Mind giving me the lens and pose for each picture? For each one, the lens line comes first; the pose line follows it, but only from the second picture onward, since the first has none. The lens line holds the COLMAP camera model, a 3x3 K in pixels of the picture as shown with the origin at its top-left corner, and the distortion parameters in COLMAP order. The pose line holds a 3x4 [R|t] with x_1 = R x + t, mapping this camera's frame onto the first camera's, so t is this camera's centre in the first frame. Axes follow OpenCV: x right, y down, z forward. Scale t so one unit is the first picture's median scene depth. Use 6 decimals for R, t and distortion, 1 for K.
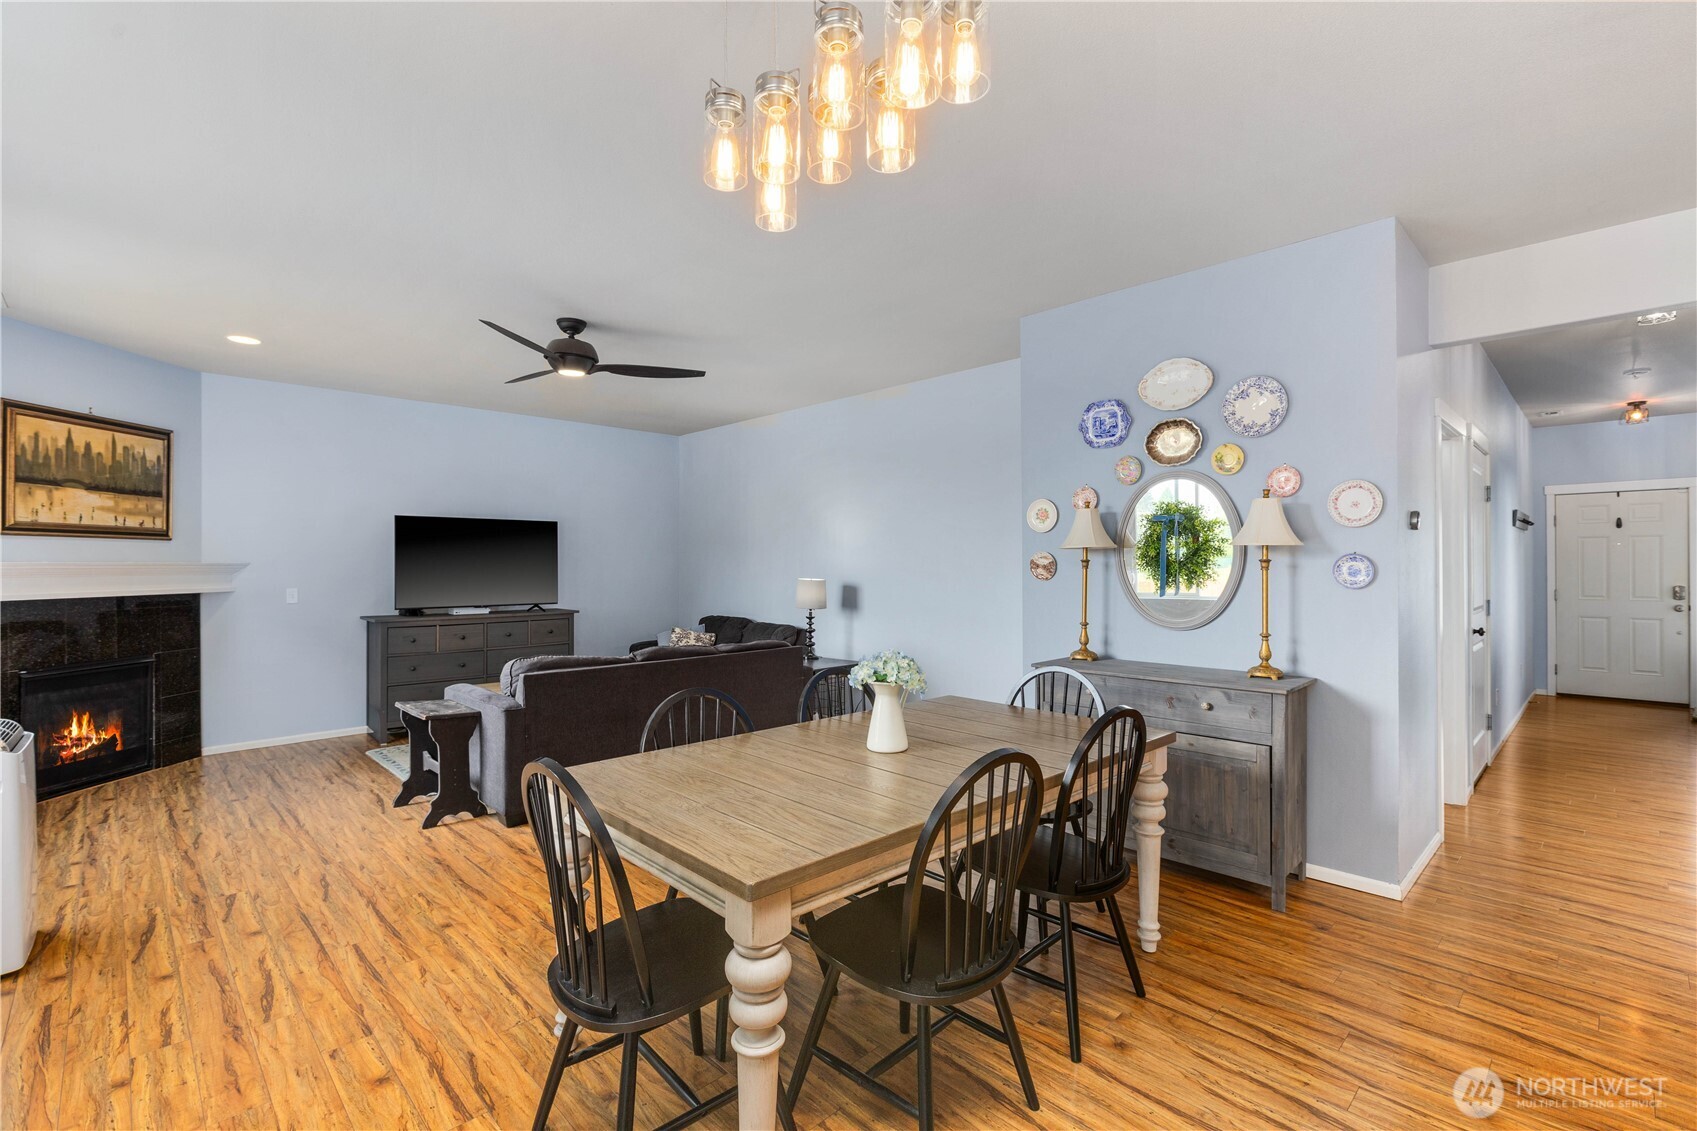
lens RADIAL K [[755.7, 0, 857.5], [0, 755.7, 567.4], [0, 0, 1]] dist [0.002257, -0.001027]
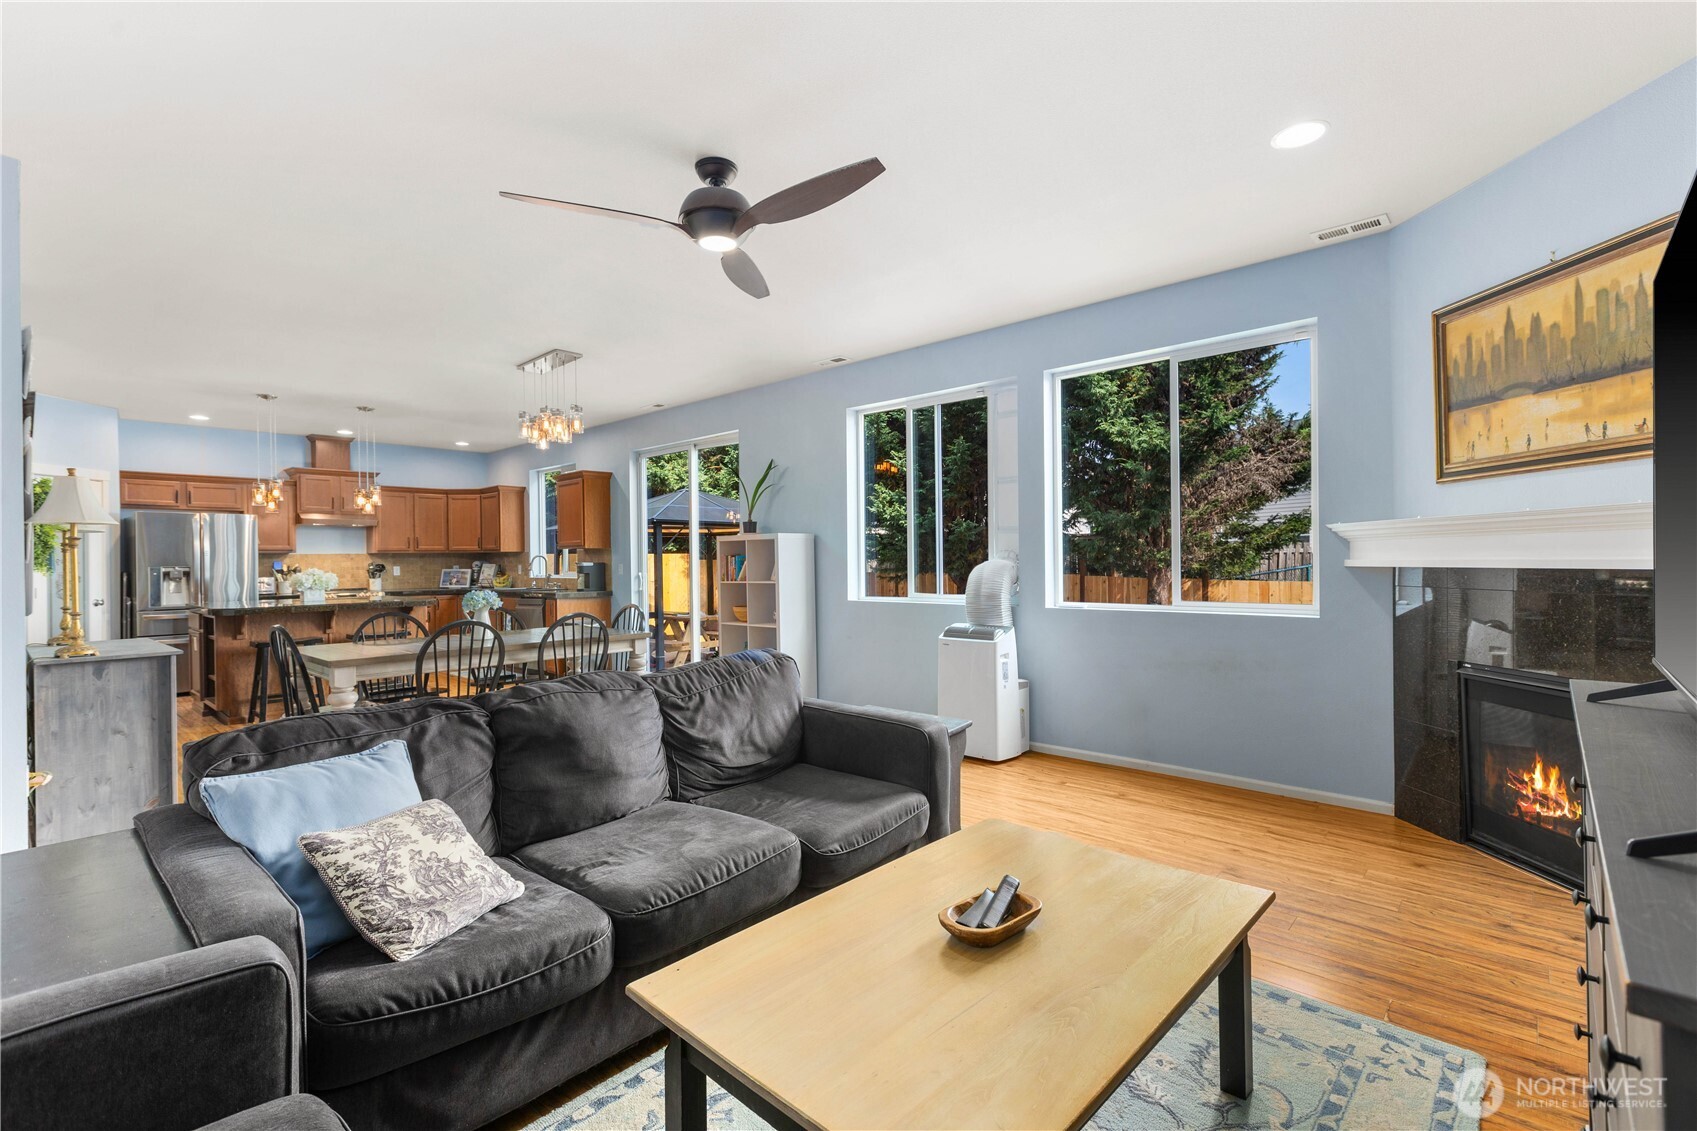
lens RADIAL K [[755.7, 0, 852.6], [0, 755.7, 562.6], [0, 0, 1]] dist [0.002257, -0.001027]
pose [[-0.998324, 0.016496, -0.055468, -0.446797], [0.016156, 0.999848, 0.006573, 0.022276], [0.055568, 0.005666, -0.998439, 1.642892]]
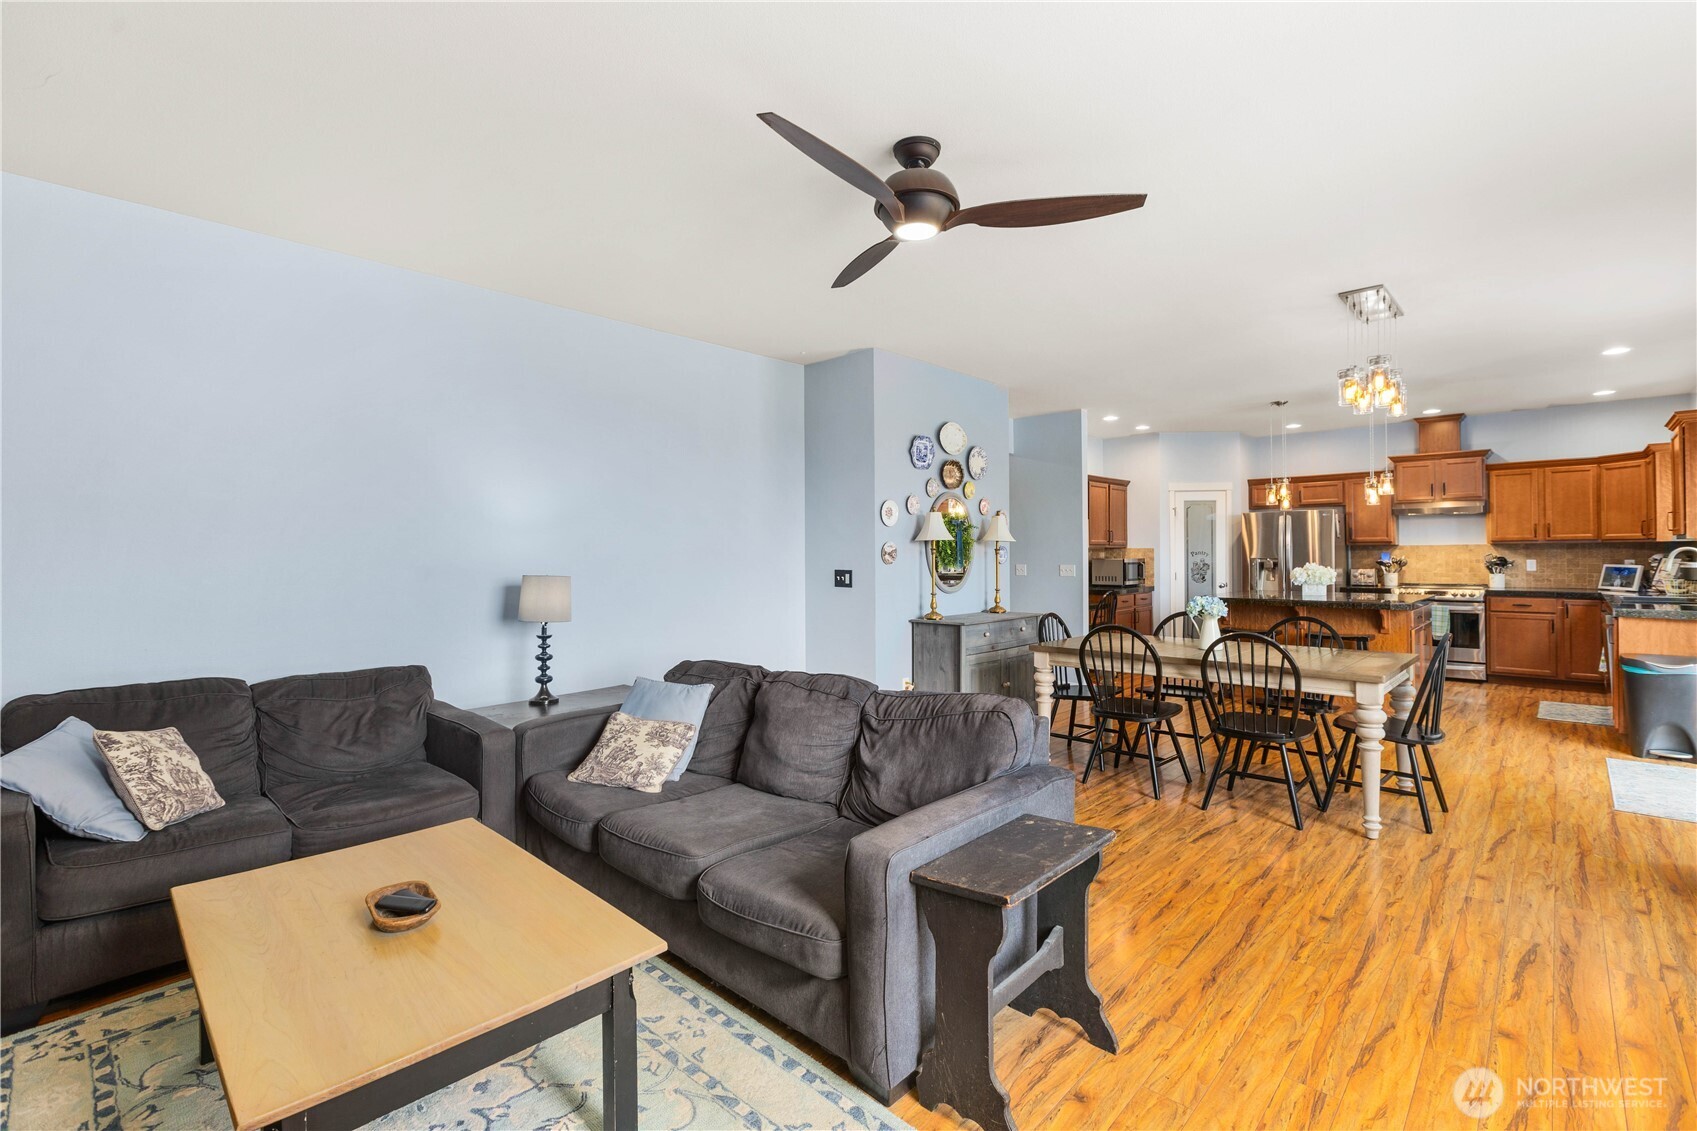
lens RADIAL K [[755.7, 0, 852.5], [0, 755.7, 547.6], [0, 0, 1]] dist [0.002257, -0.001027]
pose [[-0.039553, 0.011236, 0.999154, -0.958860], [0.009525, 0.999896, -0.010868, 0.002277], [-0.999172, 0.009087, -0.039656, 1.052656]]
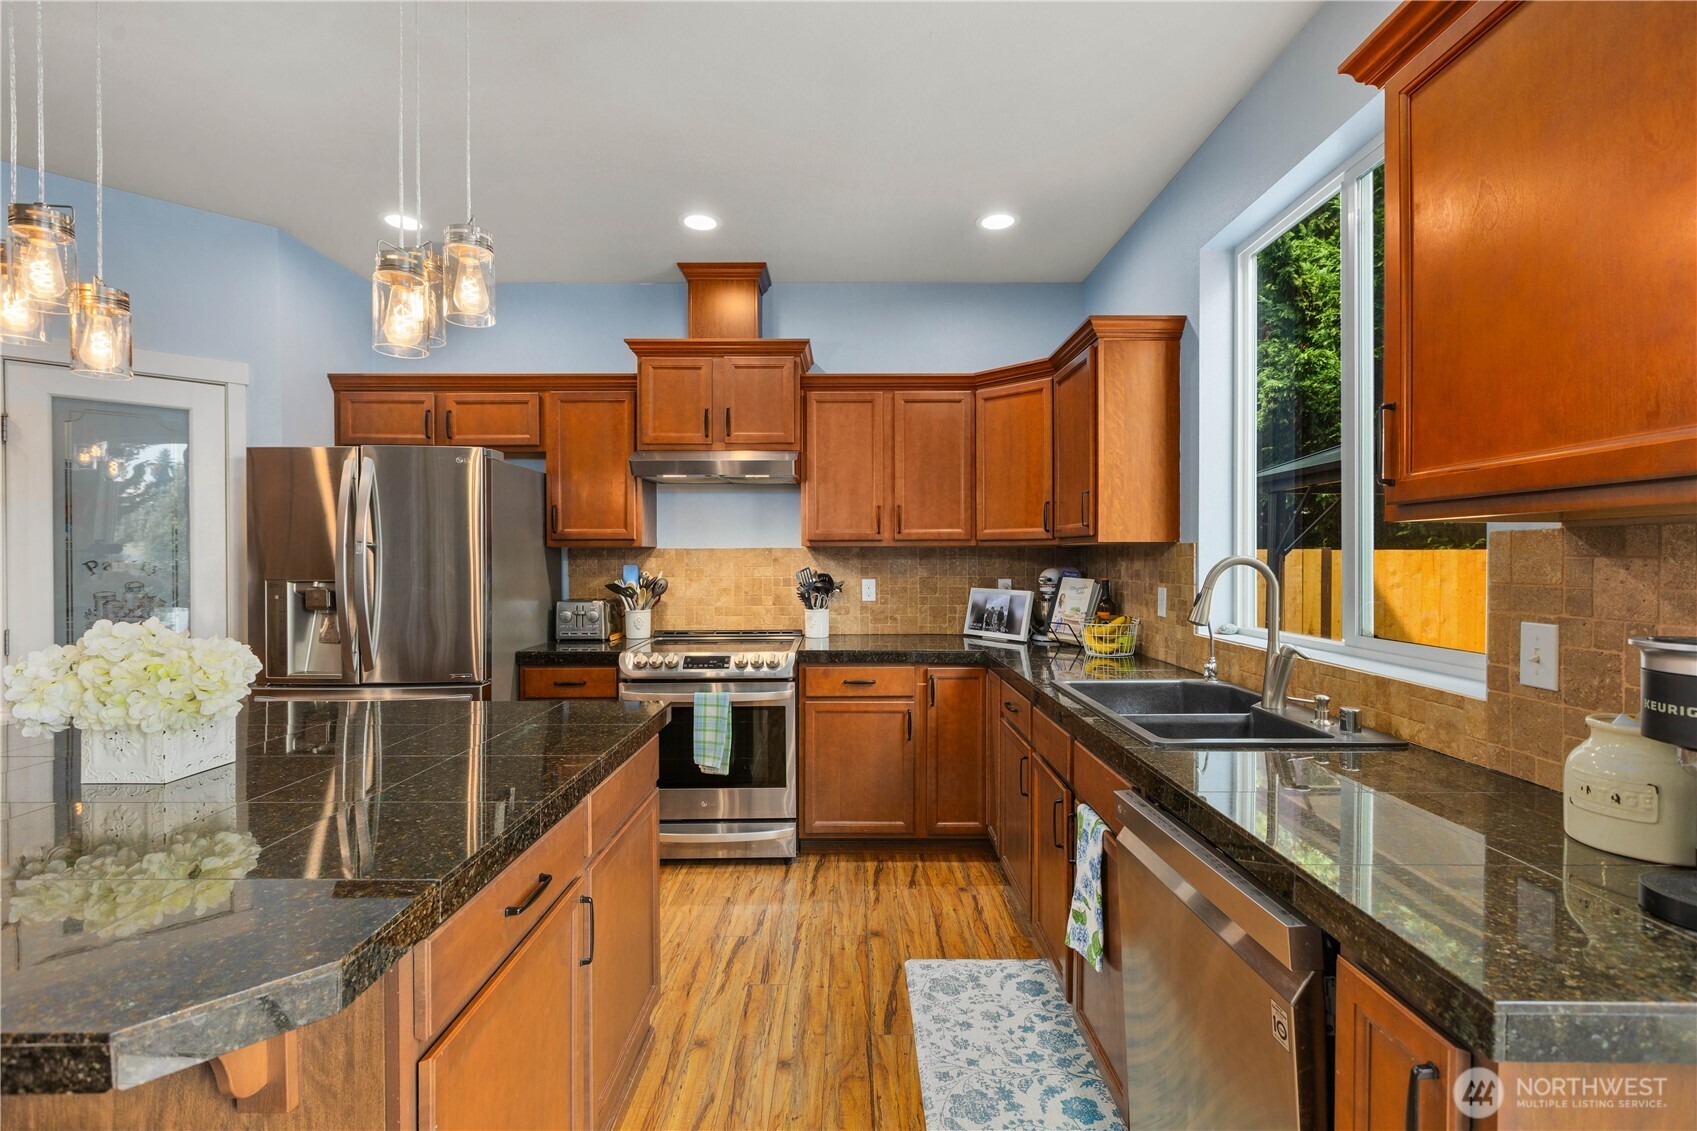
lens RADIAL K [[755.7, 0, 848.6], [0, 755.7, 564.3], [0, 0, 1]] dist [0.002257, -0.001027]
pose [[-0.713867, -0.001040, 0.700280, 0.130792], [0.005963, 0.999954, 0.007563, 0.002067], [-0.700256, 0.009574, -0.713828, 0.057315]]
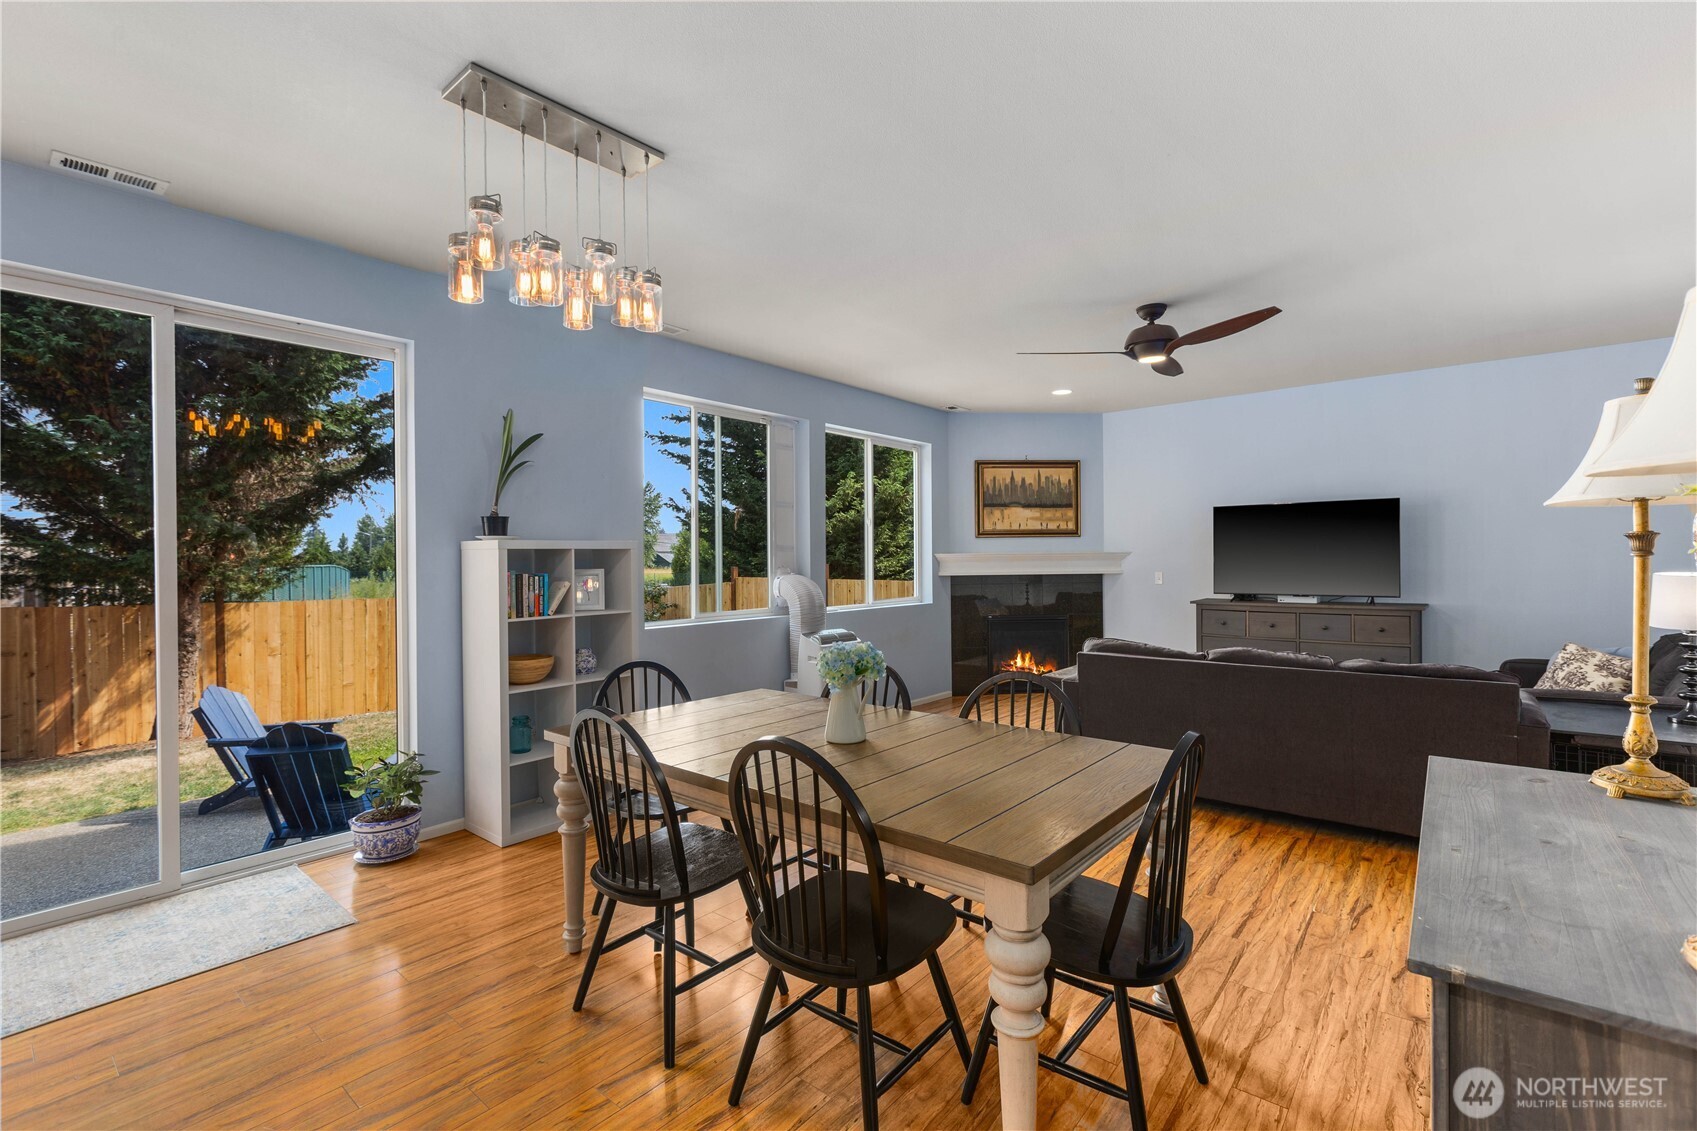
lens RADIAL K [[755.7, 0, 848.0], [0, 755.7, 561.4], [0, 0, 1]] dist [0.002257, -0.001027]
pose [[0.097232, 0.004966, -0.995249, 0.561858], [0.007117, 0.999959, 0.005685, -0.000041], [0.995236, -0.007636, 0.097193, 0.492518]]
